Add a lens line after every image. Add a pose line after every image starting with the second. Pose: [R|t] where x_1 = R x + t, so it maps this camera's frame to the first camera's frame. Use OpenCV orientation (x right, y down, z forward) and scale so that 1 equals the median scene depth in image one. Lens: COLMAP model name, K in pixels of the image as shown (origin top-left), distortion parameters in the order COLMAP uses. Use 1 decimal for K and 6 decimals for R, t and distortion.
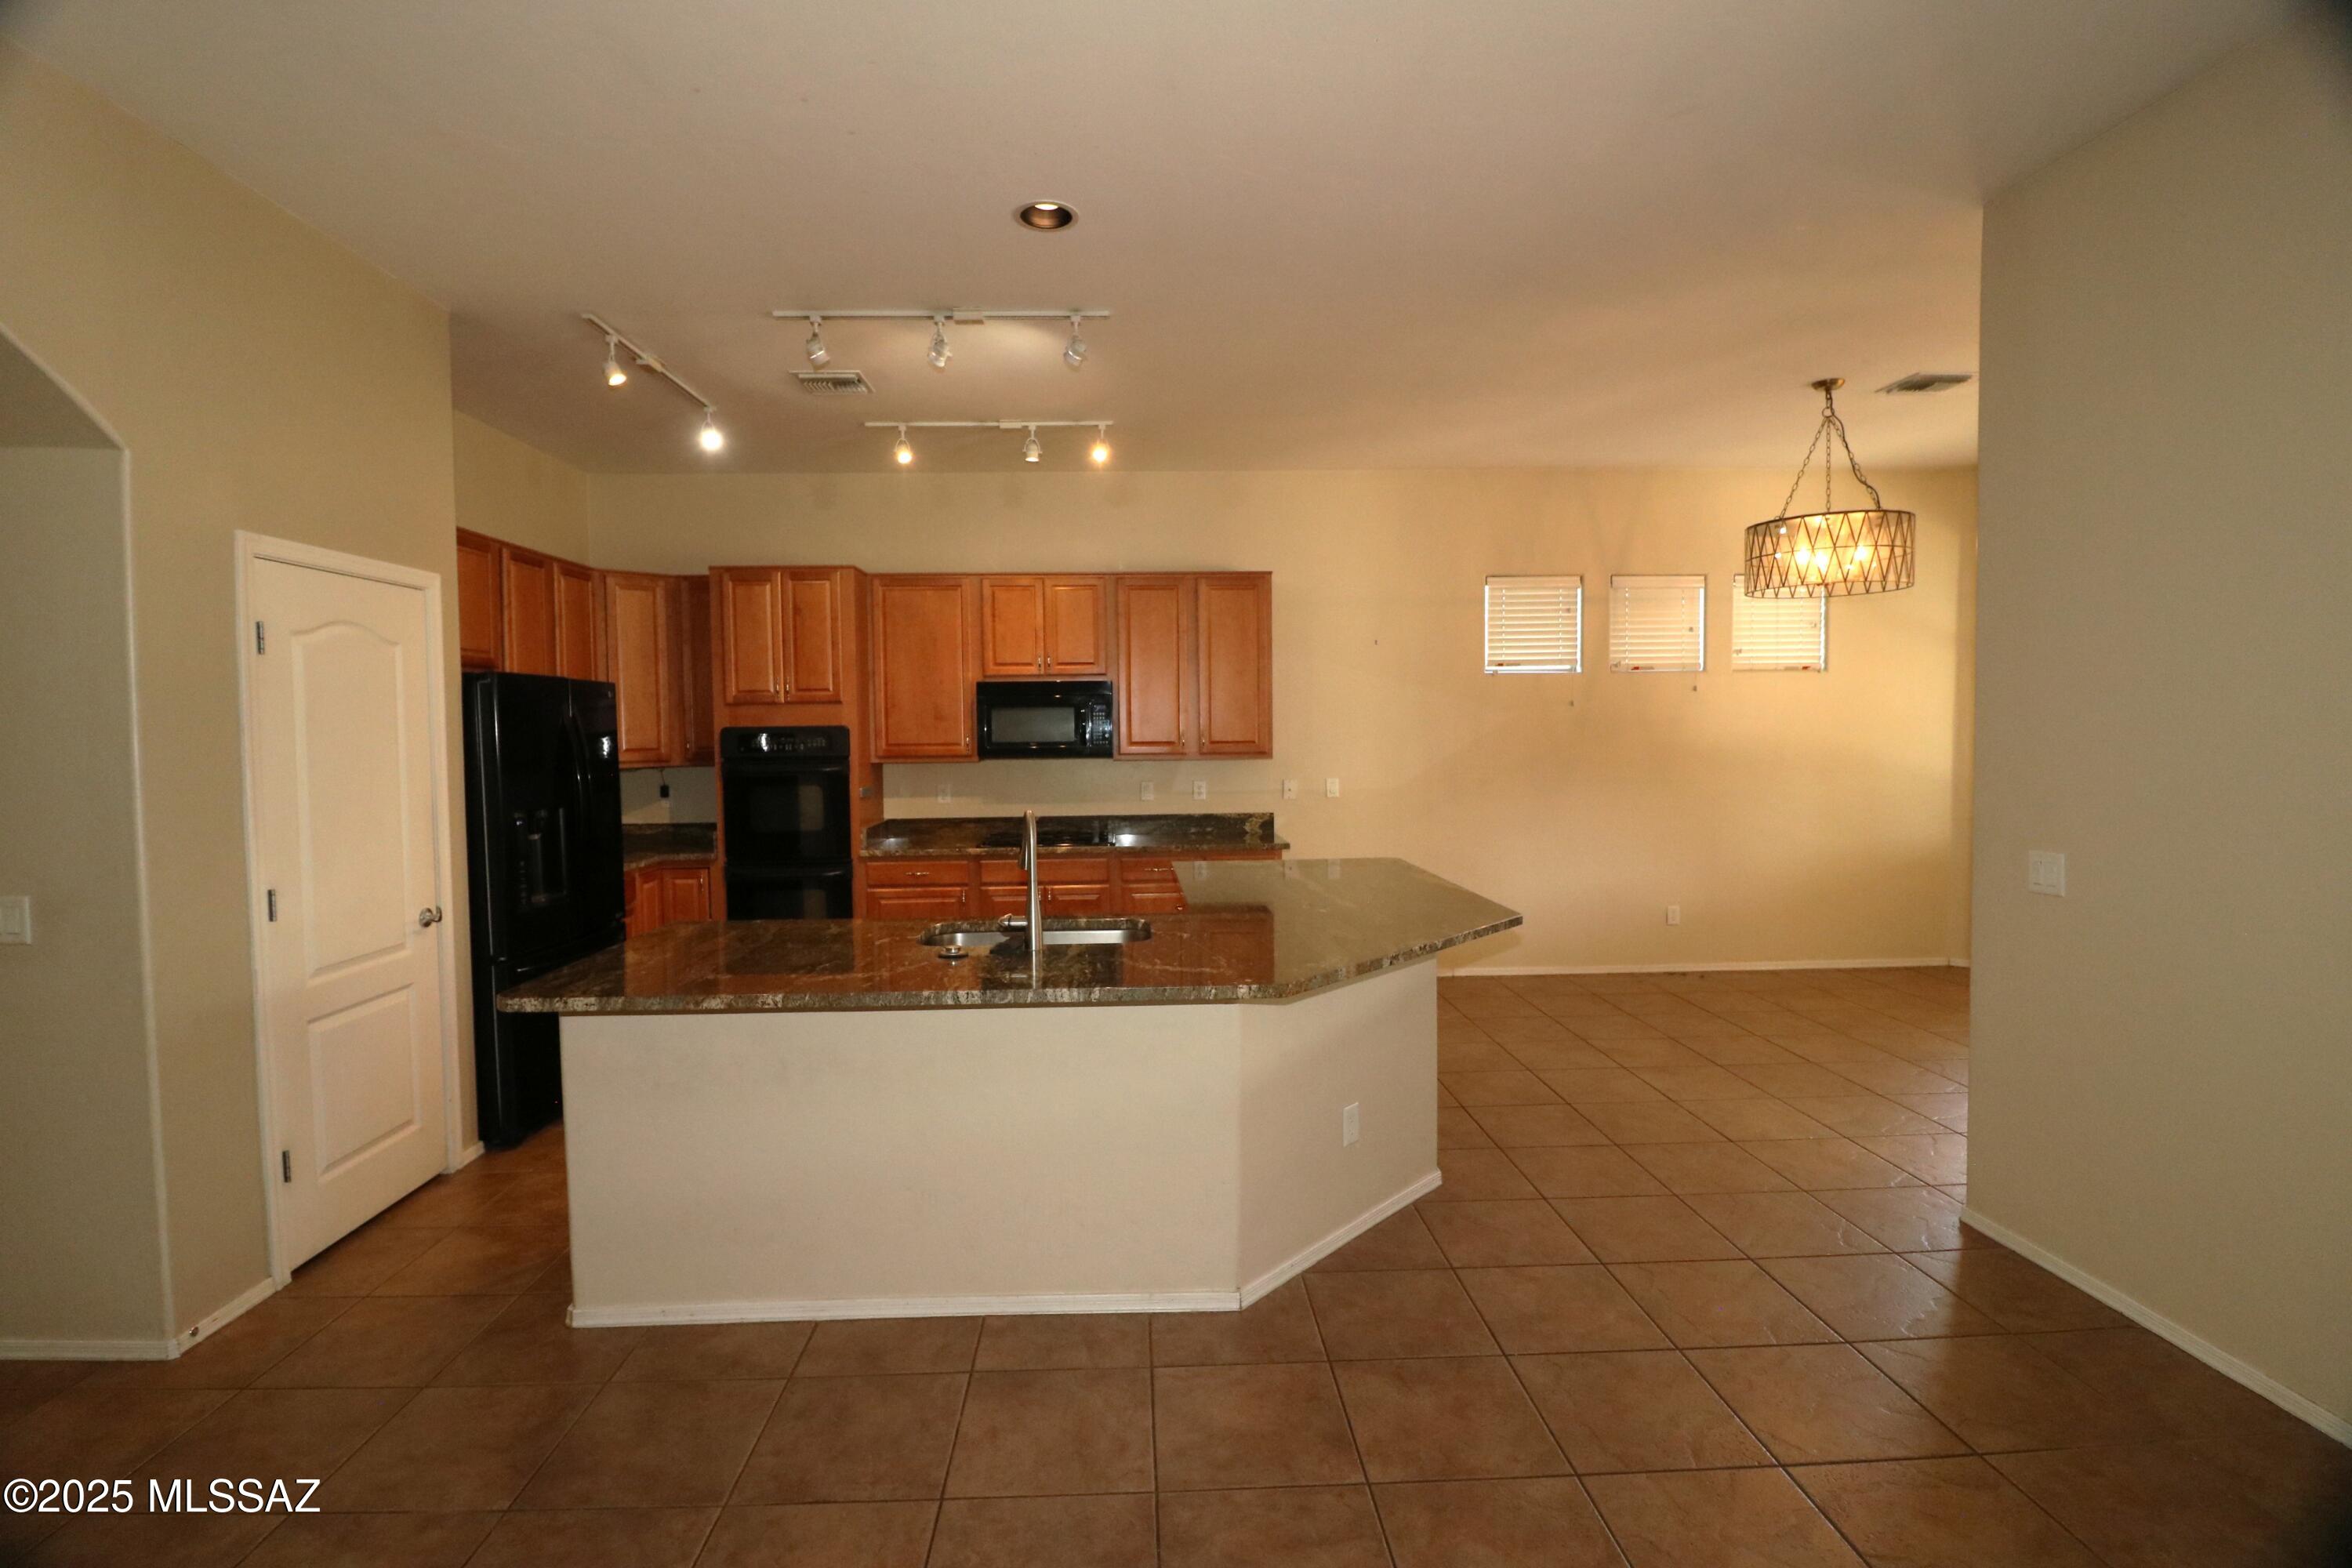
lens RADIAL K [[1088.4, 0, 1176.0], [0, 1088.4, 784.0], [0, 0, 1]] dist [-0.003341, -0.000408]
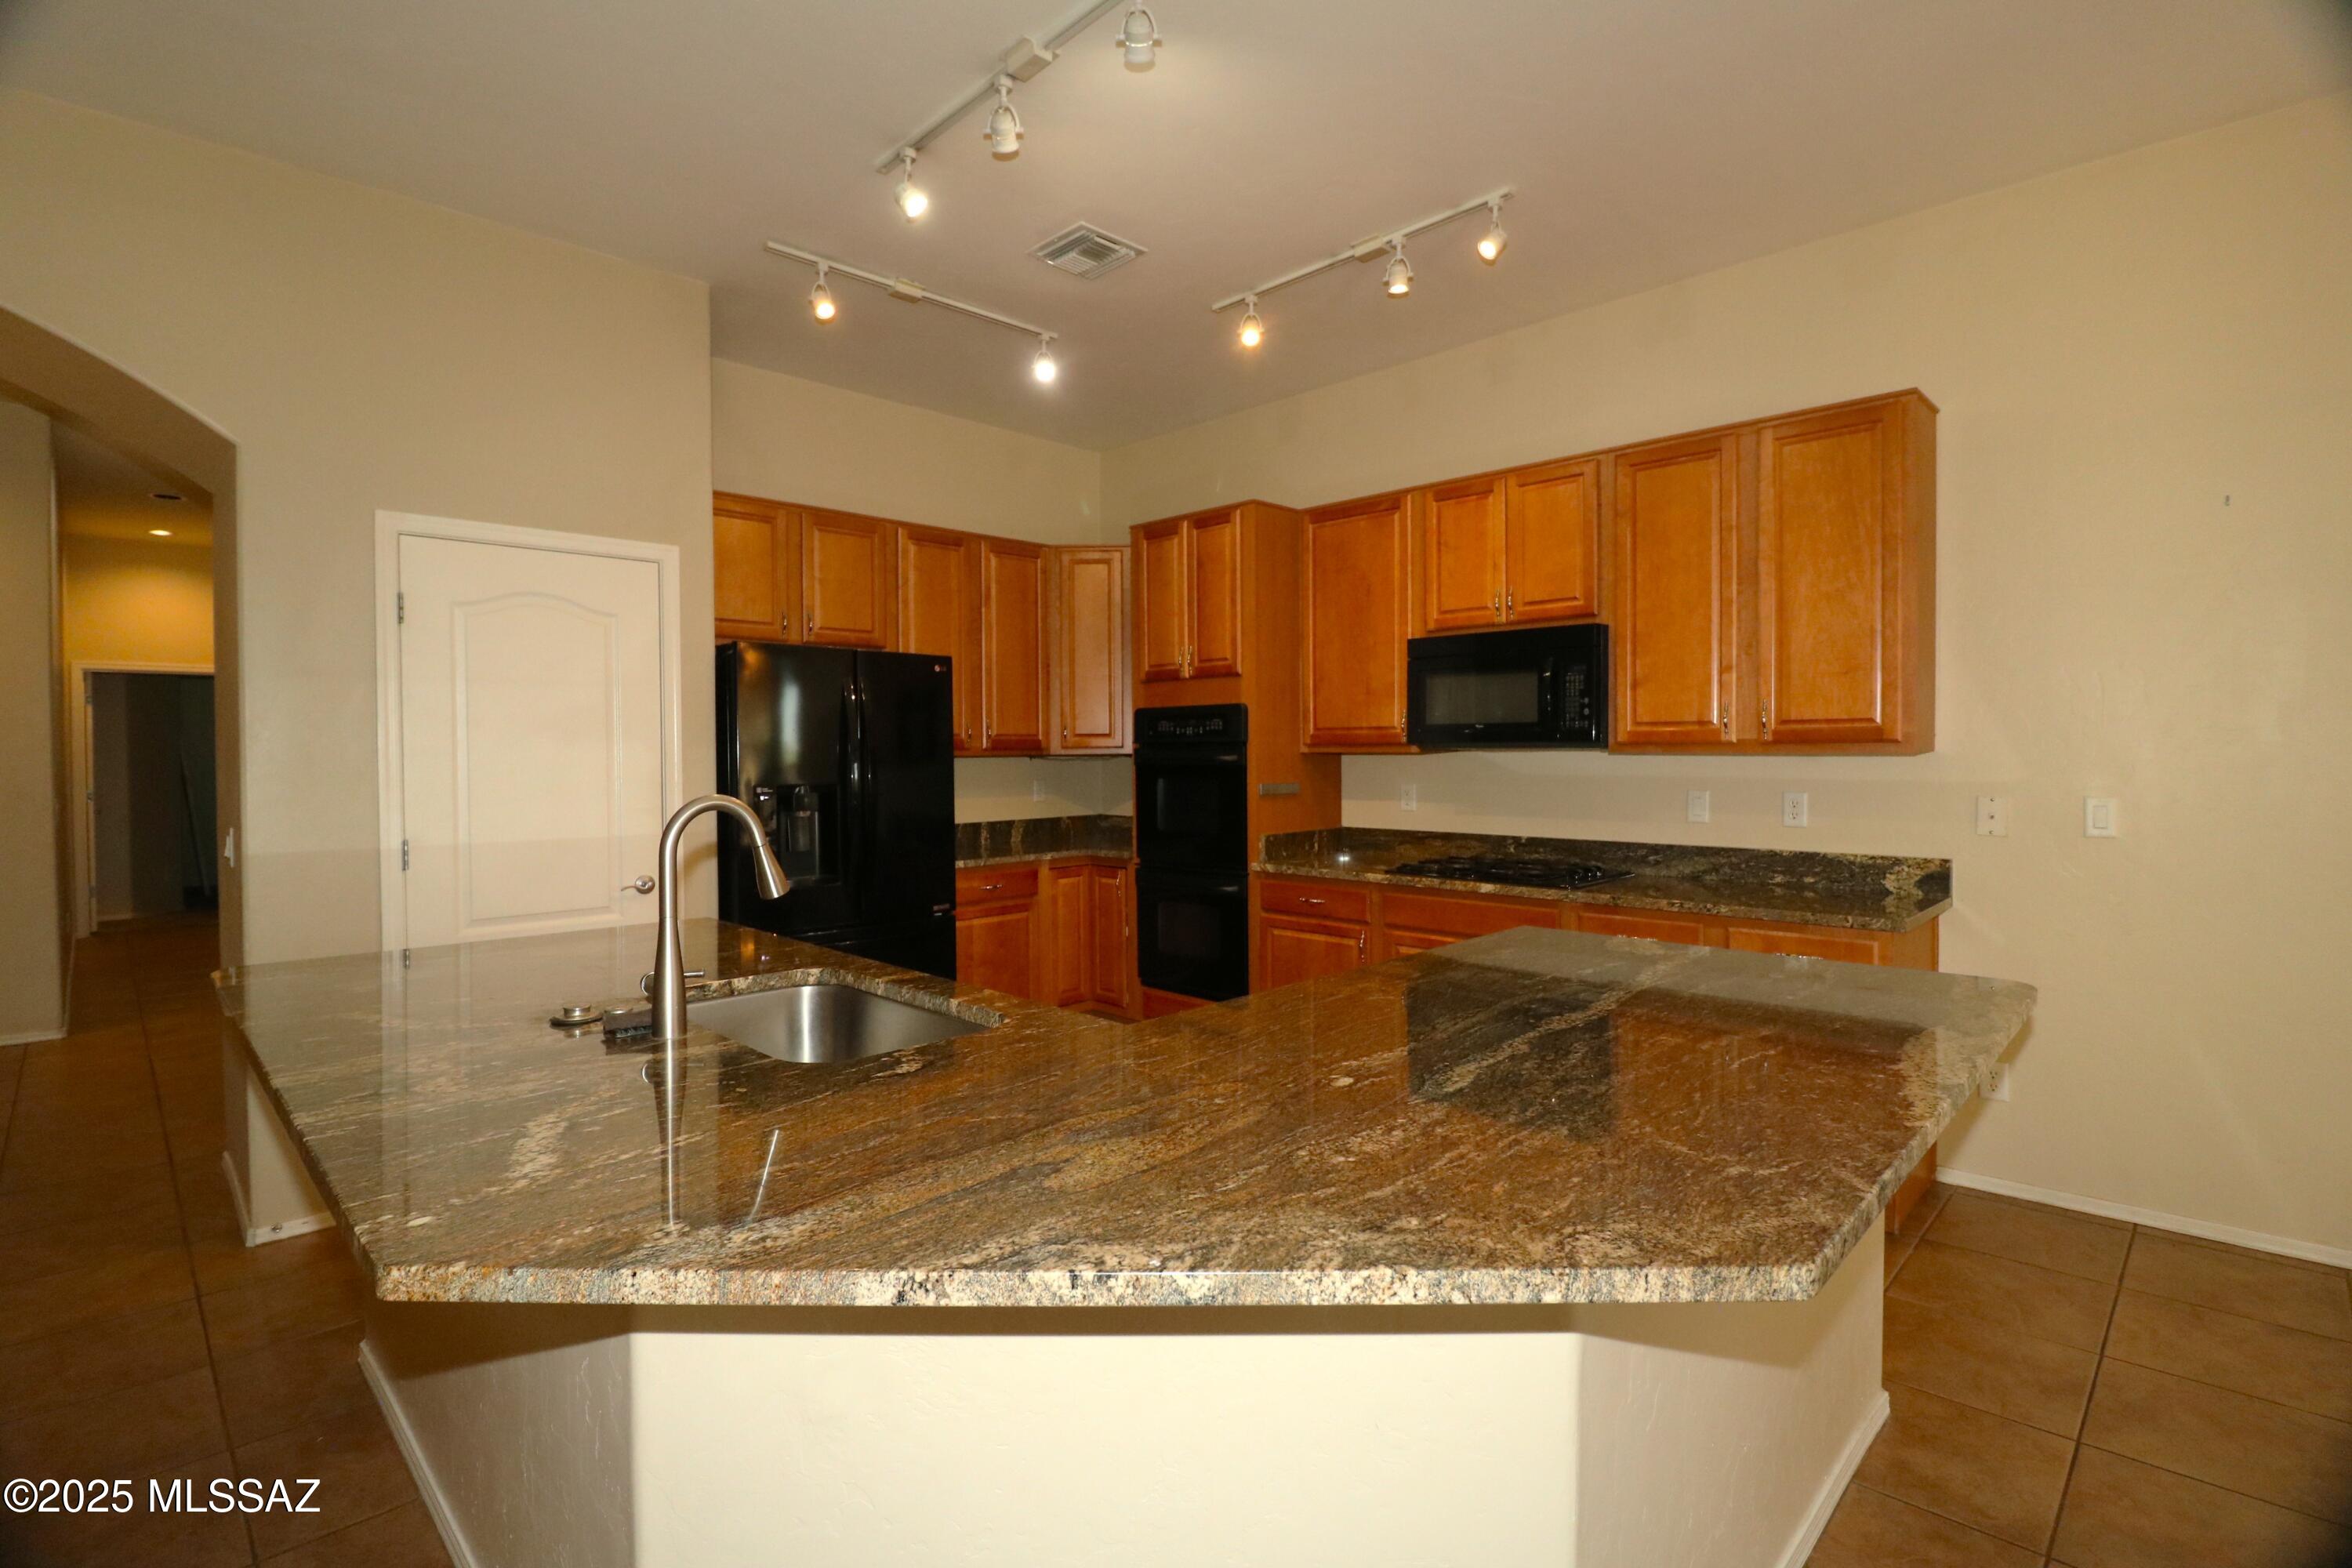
lens RADIAL K [[1088.4, 0, 1176.0], [0, 1088.4, 784.0], [0, 0, 1]] dist [-0.003341, -0.000408]
pose [[0.675364, 0.030486, -0.736854, 0.244691], [-0.039550, 0.999205, 0.005090, 0.002586], [0.736423, 0.025705, 0.676033, 0.420826]]
